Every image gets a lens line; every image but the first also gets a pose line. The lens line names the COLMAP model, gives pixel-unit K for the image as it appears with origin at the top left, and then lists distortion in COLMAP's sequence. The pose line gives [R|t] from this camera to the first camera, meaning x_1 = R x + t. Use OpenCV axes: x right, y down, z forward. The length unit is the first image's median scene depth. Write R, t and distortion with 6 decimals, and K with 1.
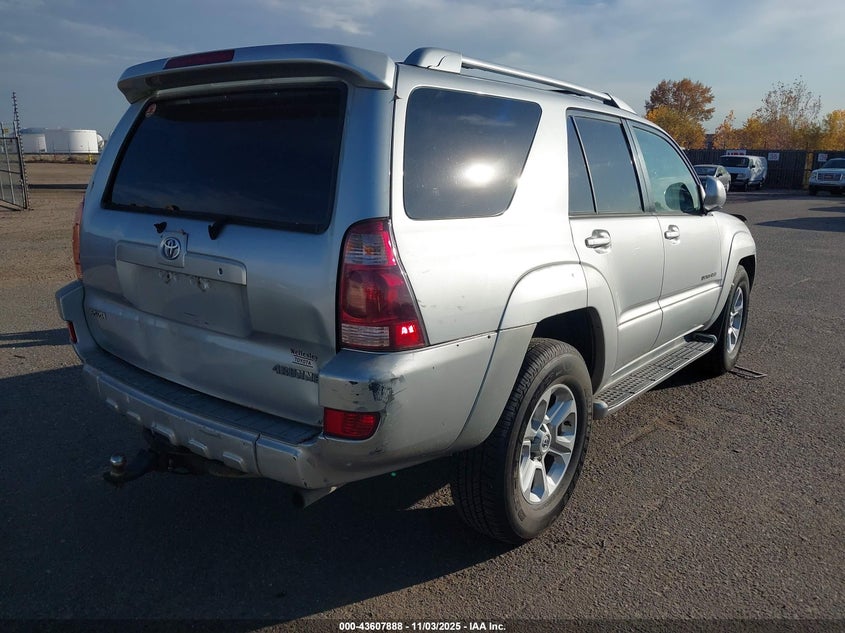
lens RADIAL K [[680.3, 0, 422.5], [0, 680.3, 316.5], [0, 0, 1]] dist [0.003767, 0.003970]
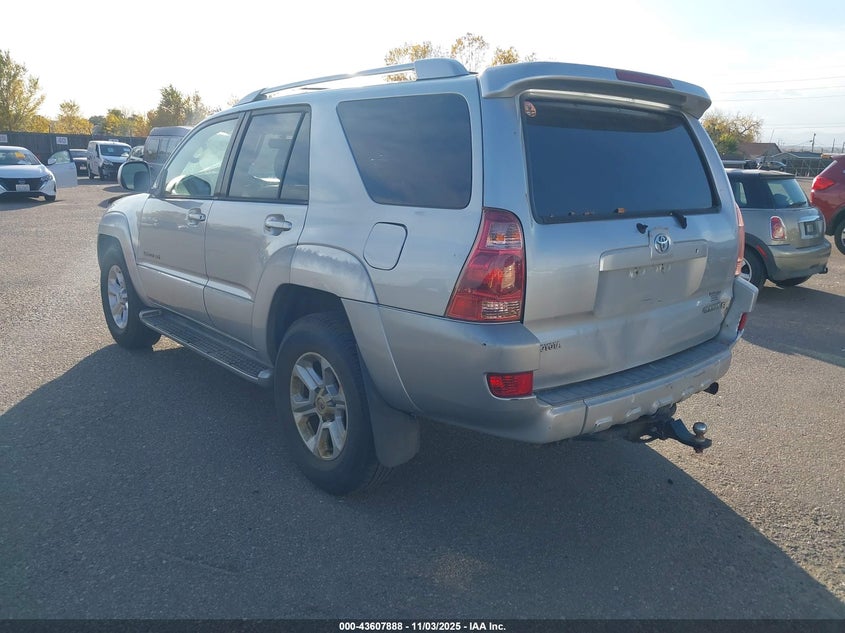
lens RADIAL K [[680.3, 0, 422.5], [0, 680.3, 316.5], [0, 0, 1]] dist [0.003767, 0.003970]
pose [[0.196382, -0.234607, 0.952047, -1.527846], [0.201237, 0.959929, 0.195040, -0.278551], [-0.959655, 0.153285, 0.235724, 1.101111]]
